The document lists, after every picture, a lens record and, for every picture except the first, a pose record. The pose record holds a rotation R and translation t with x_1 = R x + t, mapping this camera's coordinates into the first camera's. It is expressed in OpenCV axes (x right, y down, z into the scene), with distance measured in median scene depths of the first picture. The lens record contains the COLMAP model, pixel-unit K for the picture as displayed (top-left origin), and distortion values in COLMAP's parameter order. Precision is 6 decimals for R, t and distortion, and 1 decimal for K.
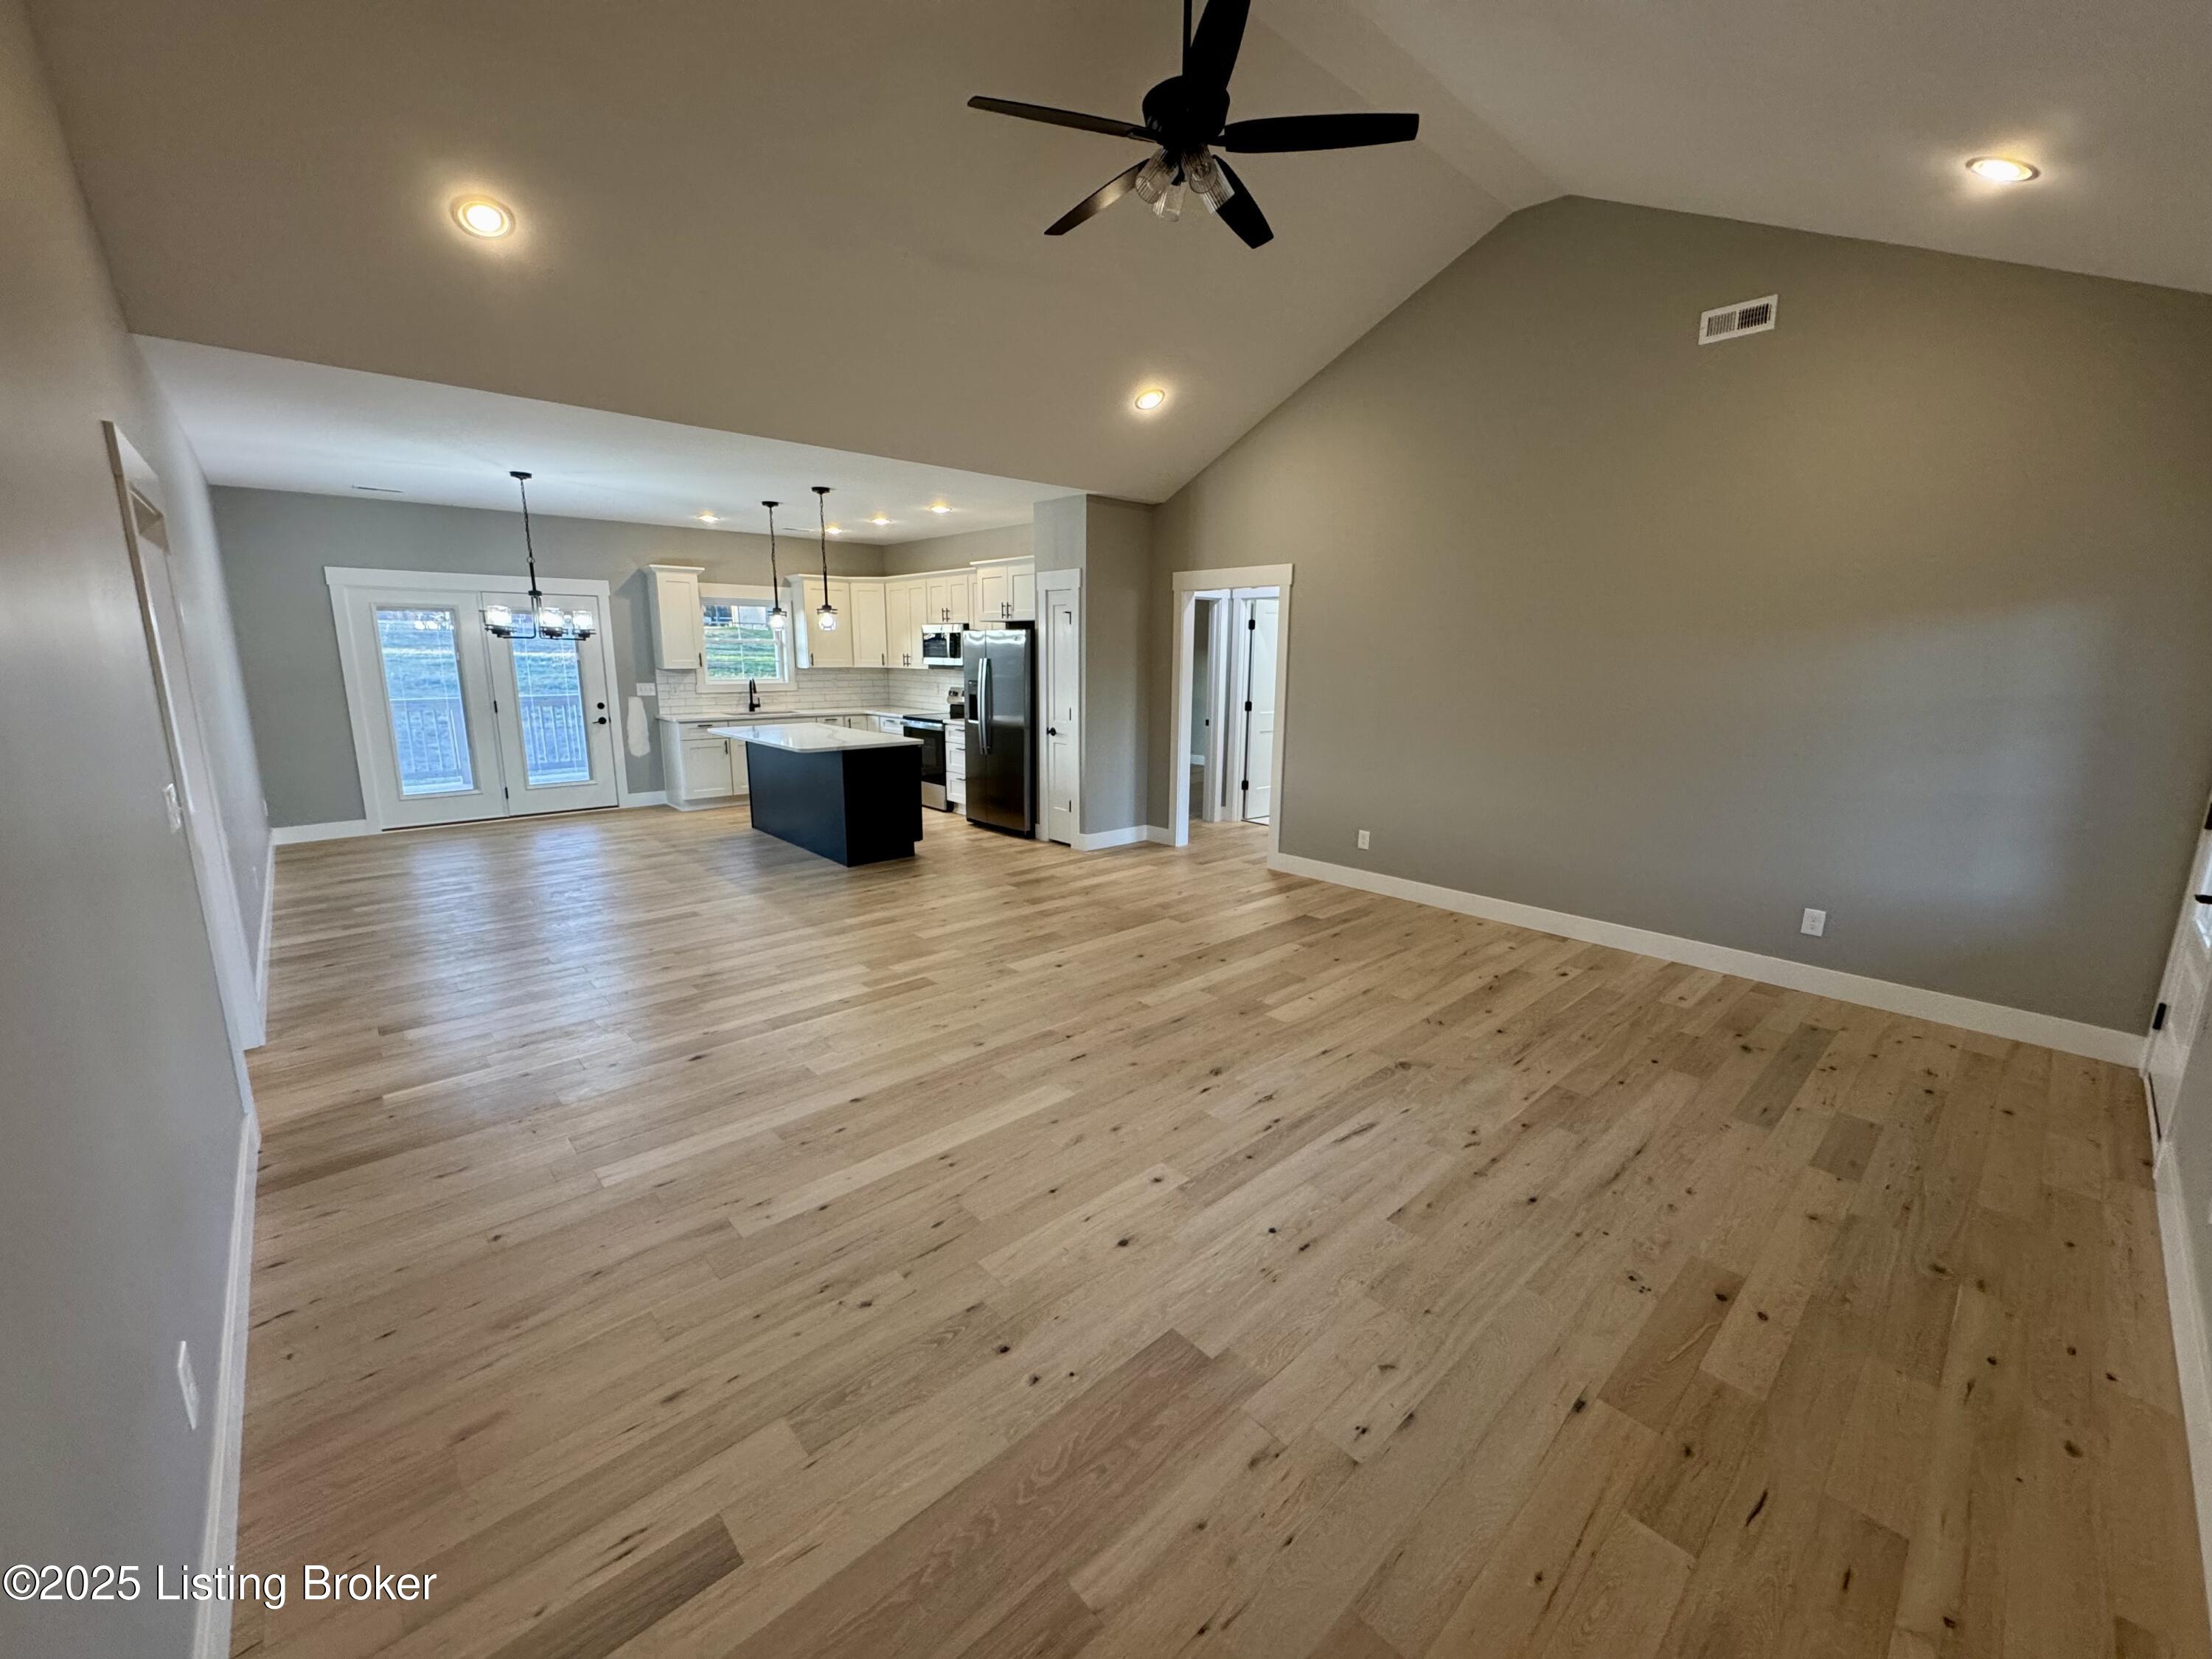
lens RADIAL K [[878.6, 0, 1101.0], [0, 878.6, 825.2], [0, 0, 1]] dist [-0.003174, 0.000514]
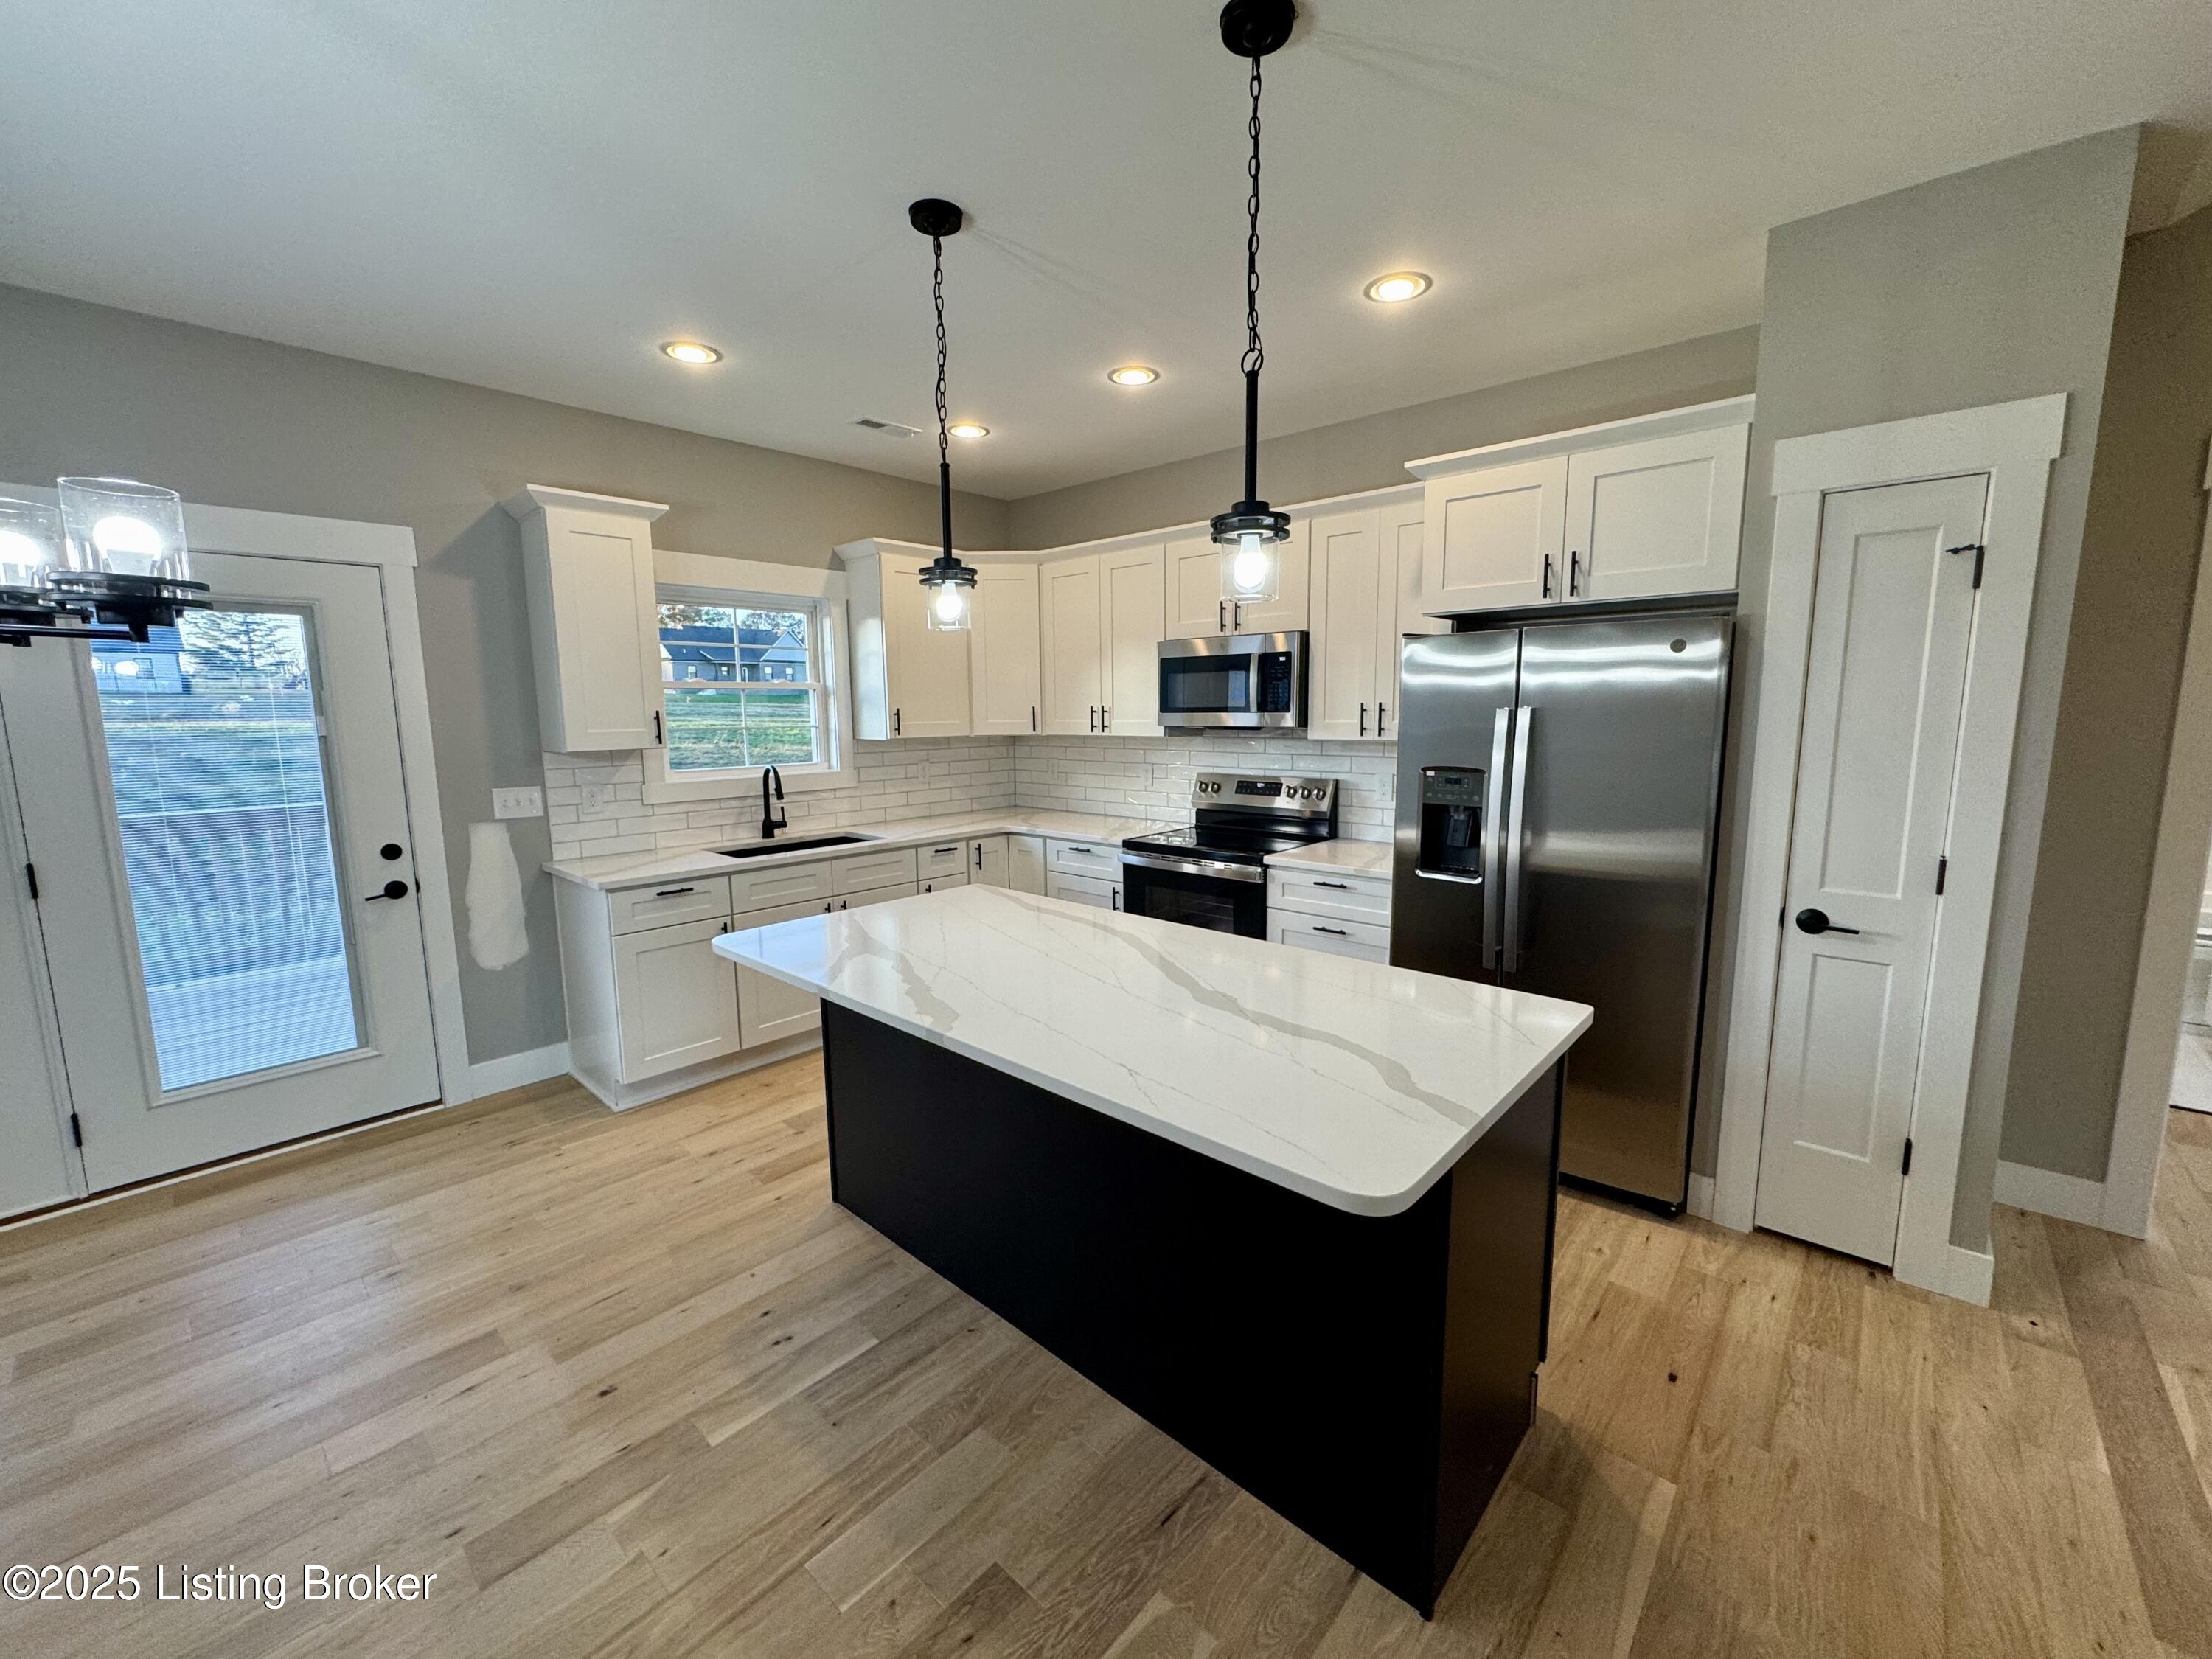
lens RADIAL K [[878.6, 0, 1101.0], [0, 878.6, 825.2], [0, 0, 1]] dist [-0.003174, 0.000514]
pose [[0.995076, -0.031140, 0.094093, -0.562201], [0.037041, 0.997411, -0.061633, -0.212568], [-0.091930, 0.064815, 0.993654, 1.115602]]
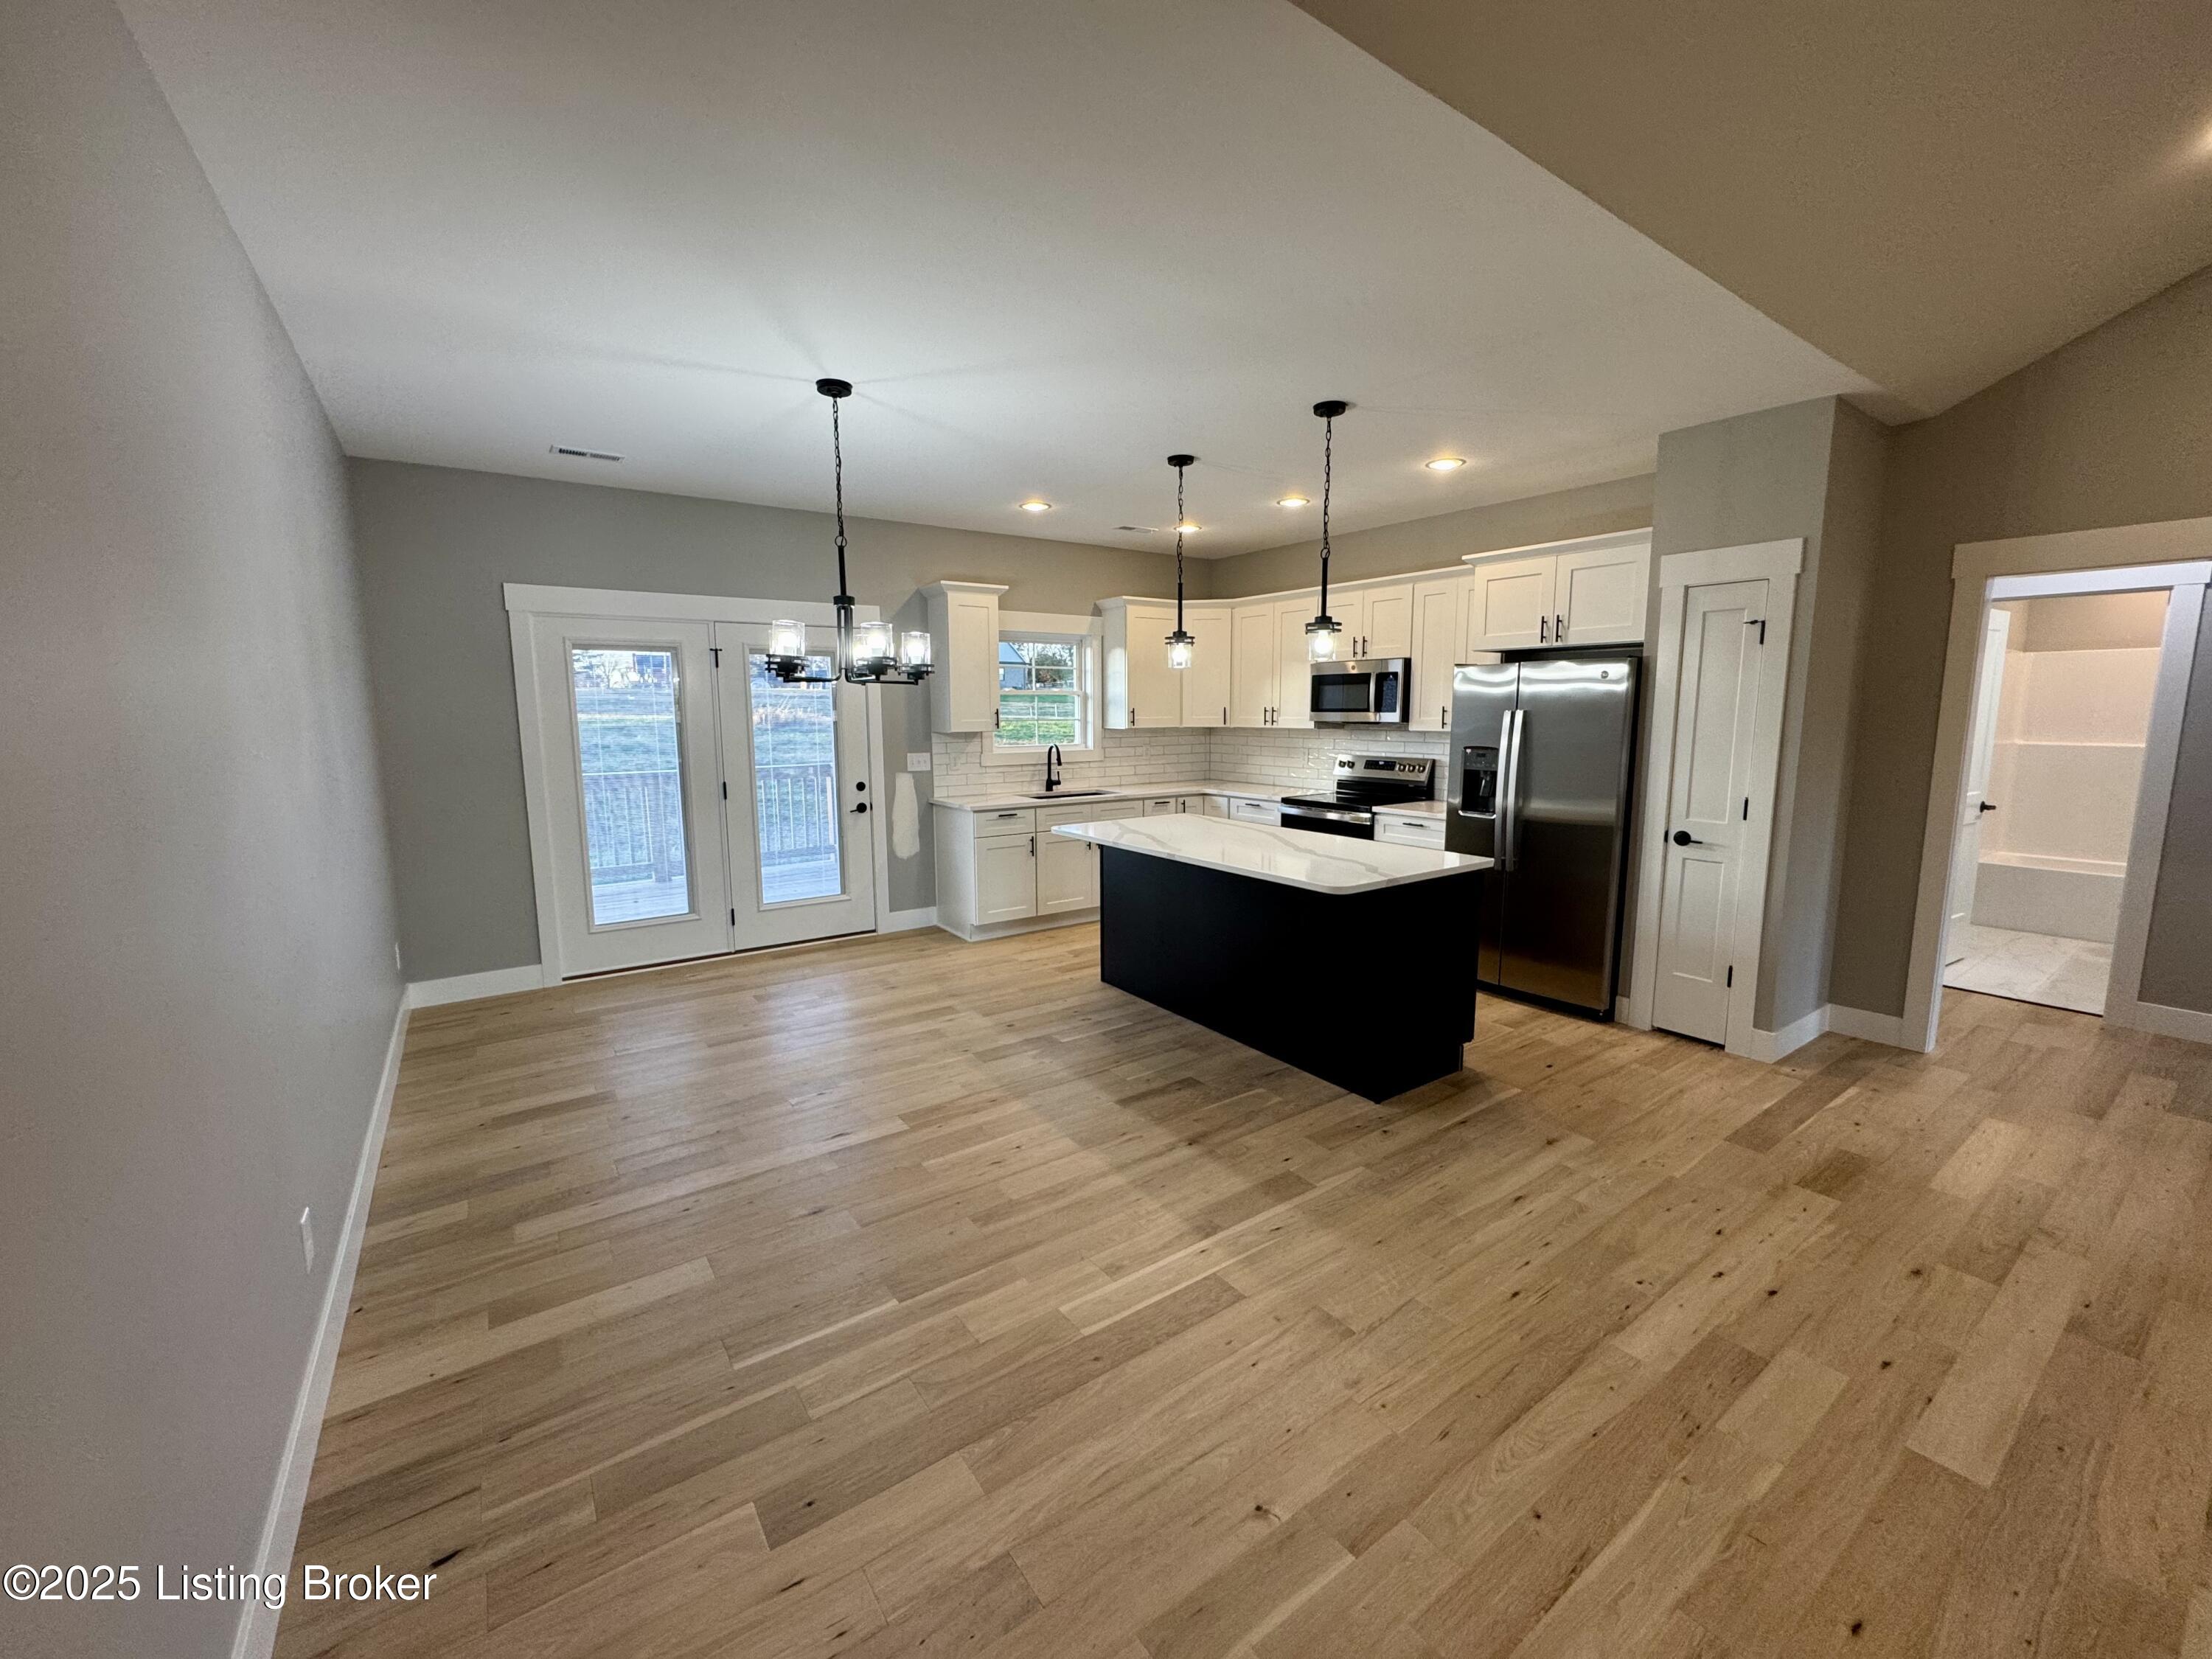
lens RADIAL K [[878.6, 0, 1101.0], [0, 878.6, 825.2], [0, 0, 1]] dist [-0.003174, 0.000514]
pose [[0.992372, 0.003676, -0.123226, -0.563524], [-0.011562, 0.997925, -0.063341, -0.121552], [0.122738, 0.064283, 0.990355, 0.650208]]
